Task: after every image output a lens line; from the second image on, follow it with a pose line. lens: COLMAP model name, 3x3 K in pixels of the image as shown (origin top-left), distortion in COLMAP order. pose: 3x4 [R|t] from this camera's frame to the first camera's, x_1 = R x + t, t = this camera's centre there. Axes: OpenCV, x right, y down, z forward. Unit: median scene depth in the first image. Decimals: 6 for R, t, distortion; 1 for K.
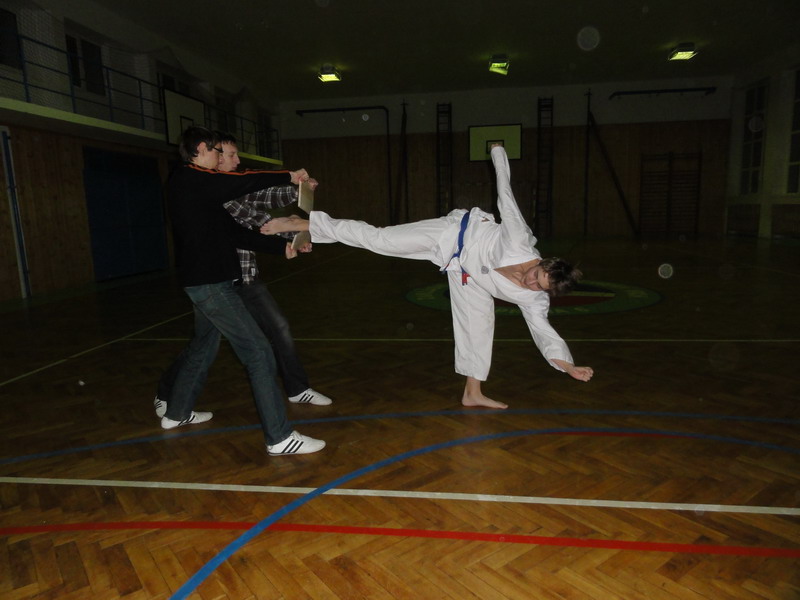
lens RADIAL K [[560.3, 0, 402.3], [0, 560.3, 299.9], [0, 0, 1]] dist [0.004084, -0.004532]
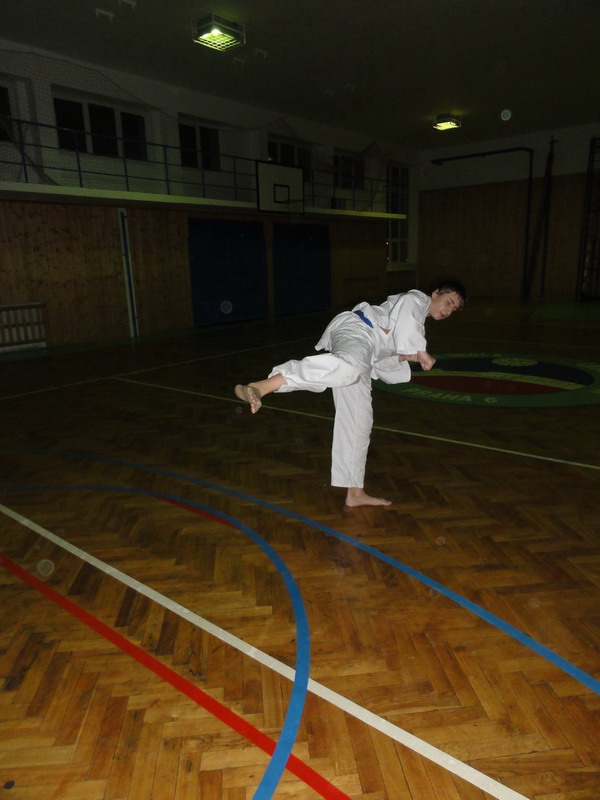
lens RADIAL K [[560.3, 0, 291.6], [0, 560.3, 399.5], [0, 0, 1]] dist [0.004084, -0.004532]
pose [[0.845455, 0.132402, -0.517374, 0.365127], [-0.082940, 0.989578, 0.117709, -0.044933], [0.527567, -0.056607, 0.847625, 0.046030]]
